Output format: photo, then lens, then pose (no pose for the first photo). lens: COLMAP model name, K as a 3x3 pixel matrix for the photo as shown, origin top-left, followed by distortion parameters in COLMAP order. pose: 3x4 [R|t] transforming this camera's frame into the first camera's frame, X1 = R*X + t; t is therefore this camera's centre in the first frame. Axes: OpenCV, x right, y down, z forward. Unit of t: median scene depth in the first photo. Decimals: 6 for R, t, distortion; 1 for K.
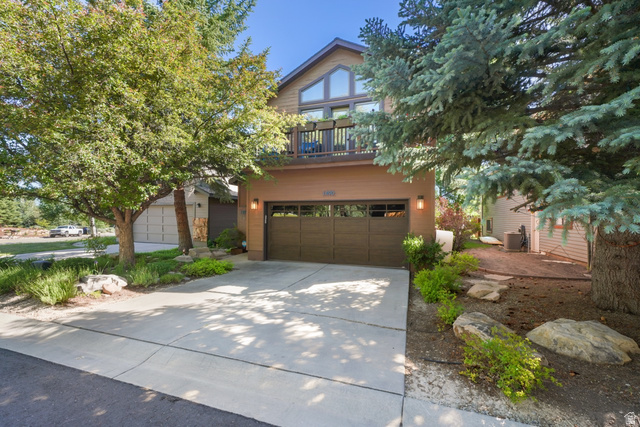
lens RADIAL K [[284.7, 0, 319.9], [0, 284.7, 214.4], [0, 0, 1]] dist [0.012874, -0.000133]
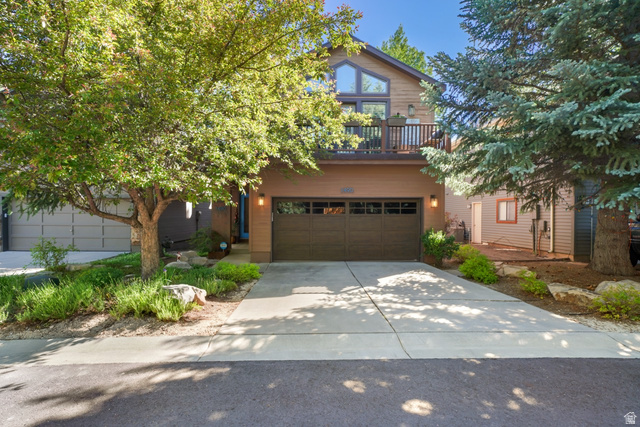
lens RADIAL K [[324.9, 0, 319.7], [0, 324.9, 213.3], [0, 0, 1]] dist [0.020634, 0.001116]
pose [[0.920291, 0.002371, 0.391228, -0.954413], [-0.004707, 0.999976, 0.005013, 0.001590], [-0.391207, -0.006455, 0.920280, -0.010492]]
